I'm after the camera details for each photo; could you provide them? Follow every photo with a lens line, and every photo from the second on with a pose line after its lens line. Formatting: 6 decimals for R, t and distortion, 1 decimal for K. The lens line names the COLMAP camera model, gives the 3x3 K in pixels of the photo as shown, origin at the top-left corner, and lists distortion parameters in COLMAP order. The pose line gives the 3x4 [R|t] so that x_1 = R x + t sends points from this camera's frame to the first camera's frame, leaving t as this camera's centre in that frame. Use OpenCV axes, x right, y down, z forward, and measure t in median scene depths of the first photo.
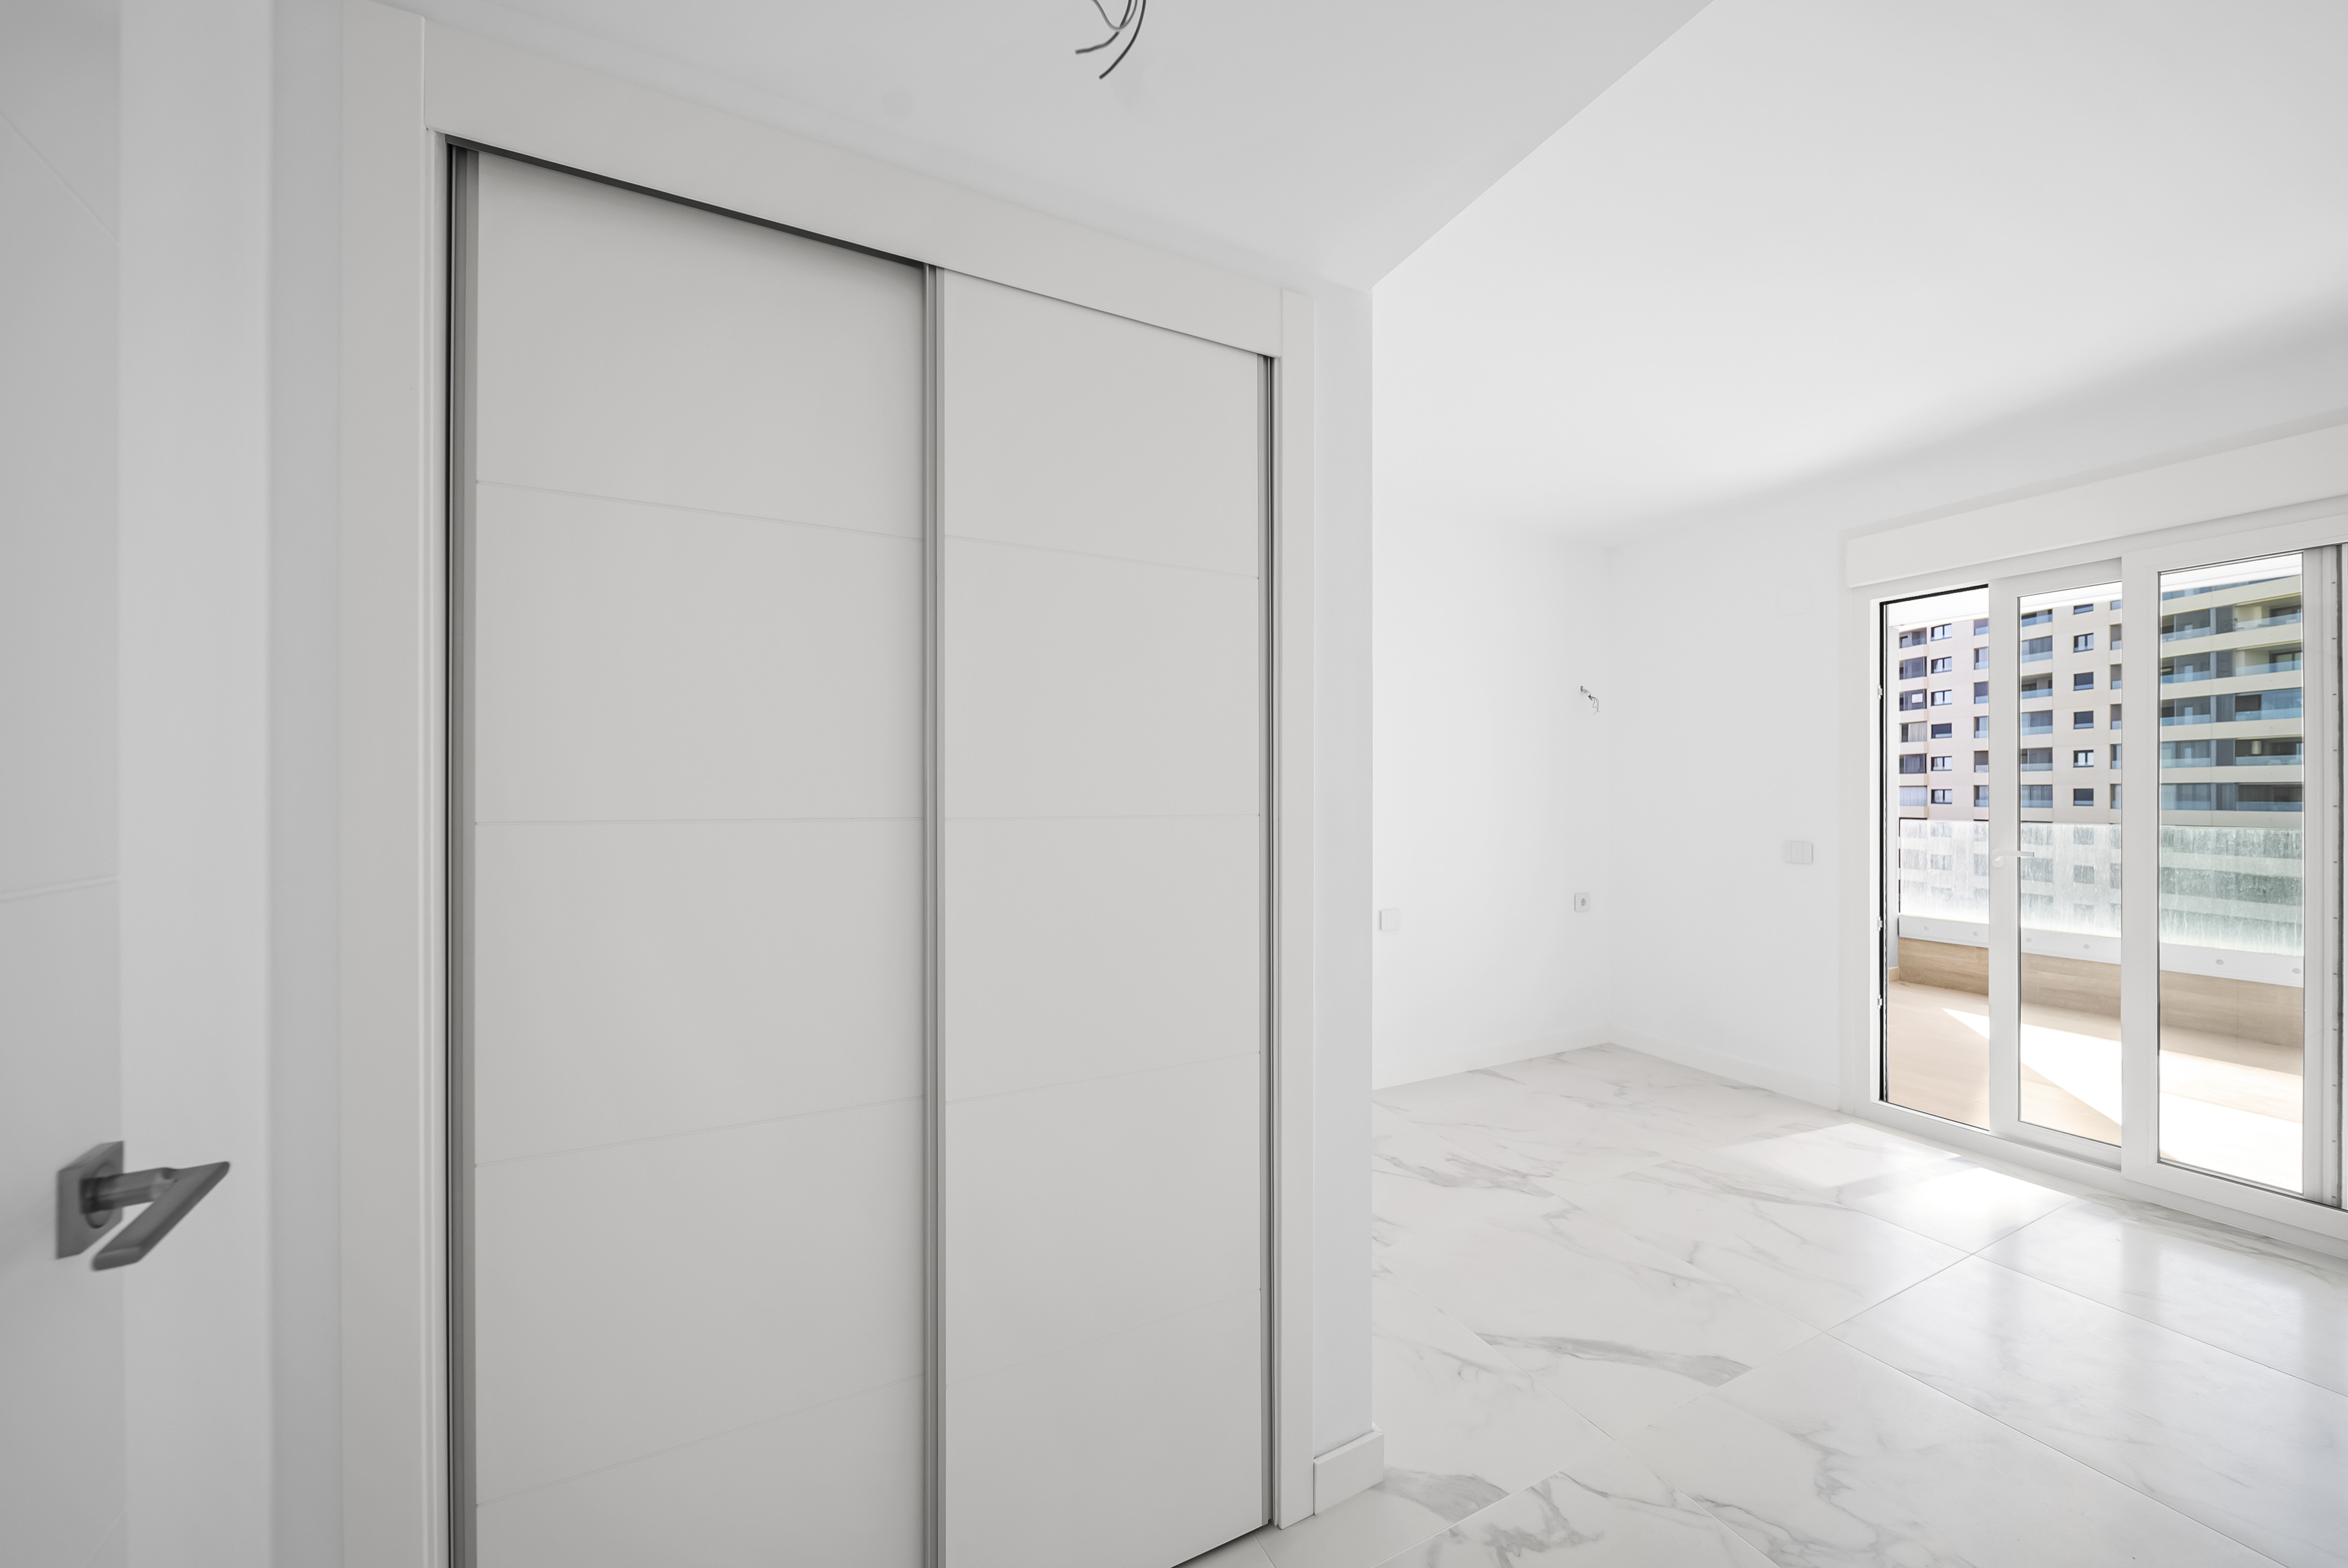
lens RADIAL K [[824.6, 0, 1179.1], [0, 824.6, 789.9], [0, 0, 1]] dist [-0.007083, 0.000119]
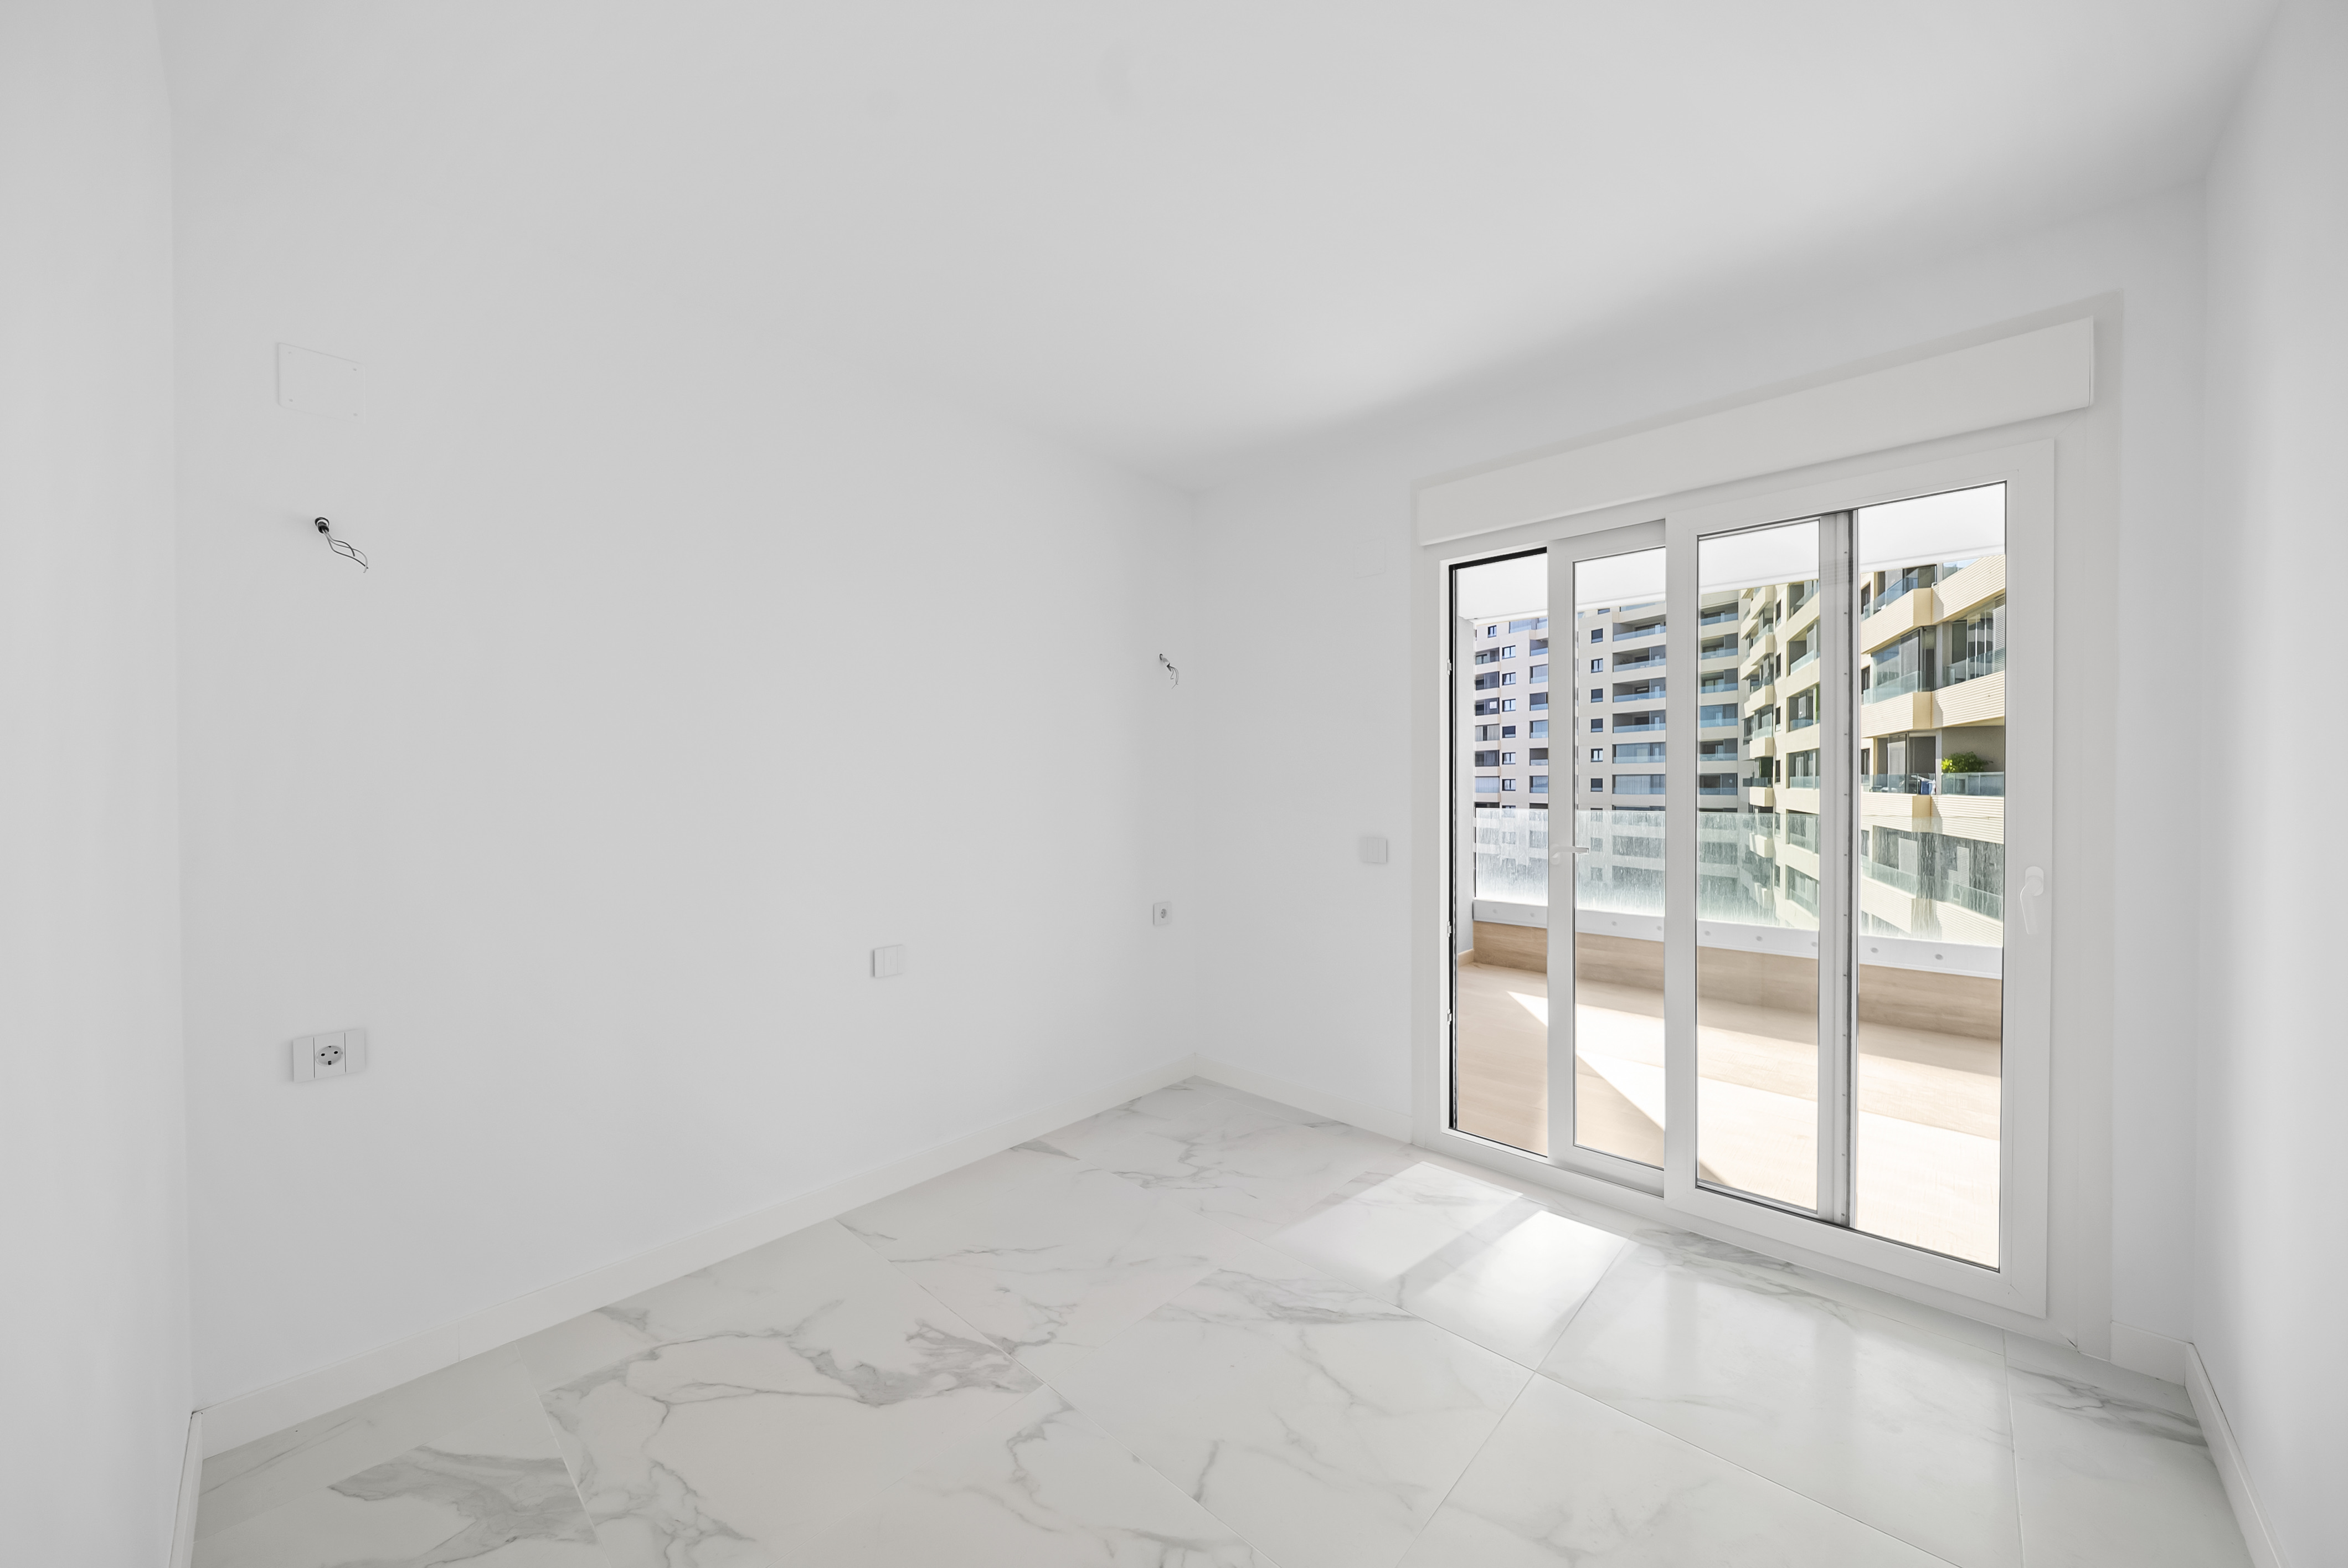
lens RADIAL K [[829.7, 0, 1174.0], [0, 829.7, 784.0], [0, 0, 1]] dist [-0.000156, -0.000318]
pose [[0.933938, -0.003138, 0.357421, 0.257286], [0.001581, 0.999988, 0.004648, 0.001711], [-0.357432, -0.003776, 0.933932, 0.270771]]
